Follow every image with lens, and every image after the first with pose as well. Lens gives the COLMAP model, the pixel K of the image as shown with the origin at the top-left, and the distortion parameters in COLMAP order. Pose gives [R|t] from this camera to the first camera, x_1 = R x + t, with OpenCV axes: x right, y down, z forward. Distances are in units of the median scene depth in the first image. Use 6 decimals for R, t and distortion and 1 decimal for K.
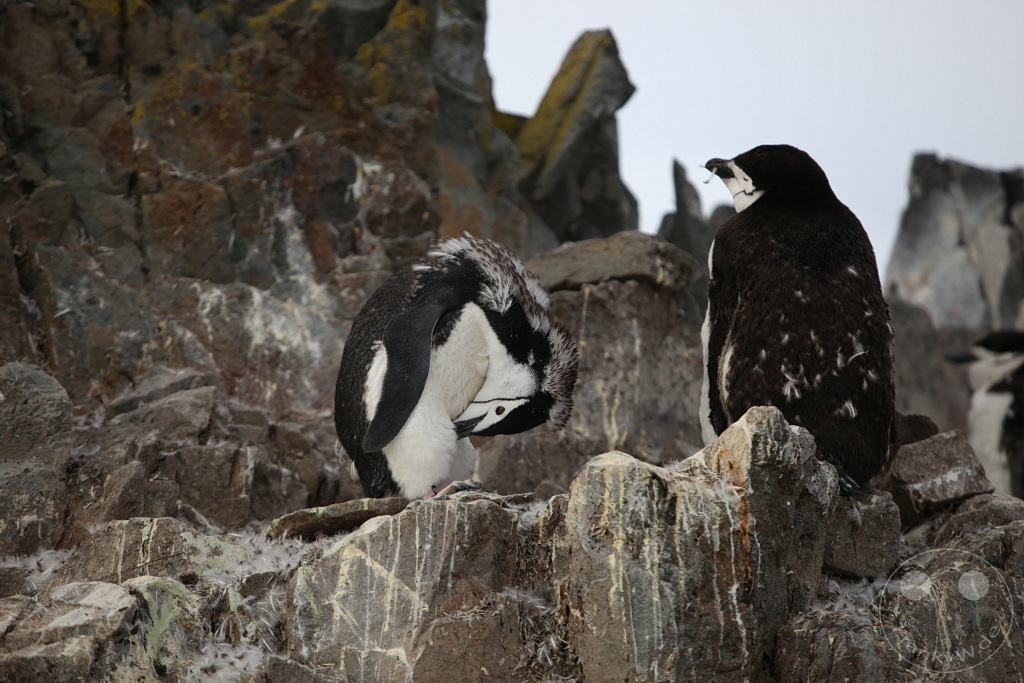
lens RADIAL K [[5553.3, 0, 512.0], [0, 5553.3, 341.5], [0, 0, 1]] dist [1.765086, -14.283675]
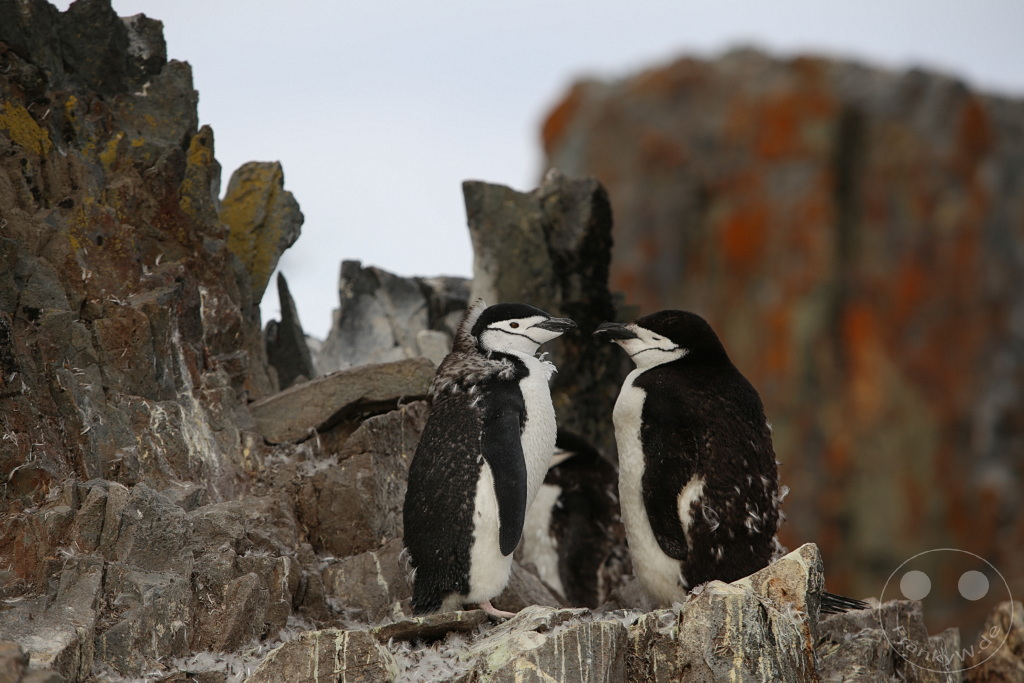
lens RADIAL K [[5553.3, 0, 512.0], [0, 5553.3, 341.5], [0, 0, 1]] dist [1.765086, -14.283675]
pose [[0.897024, 0.033109, 0.440740, -0.526351], [-0.041785, 0.999077, 0.009992, -0.039687], [-0.440002, -0.027379, 0.897579, -0.046197]]
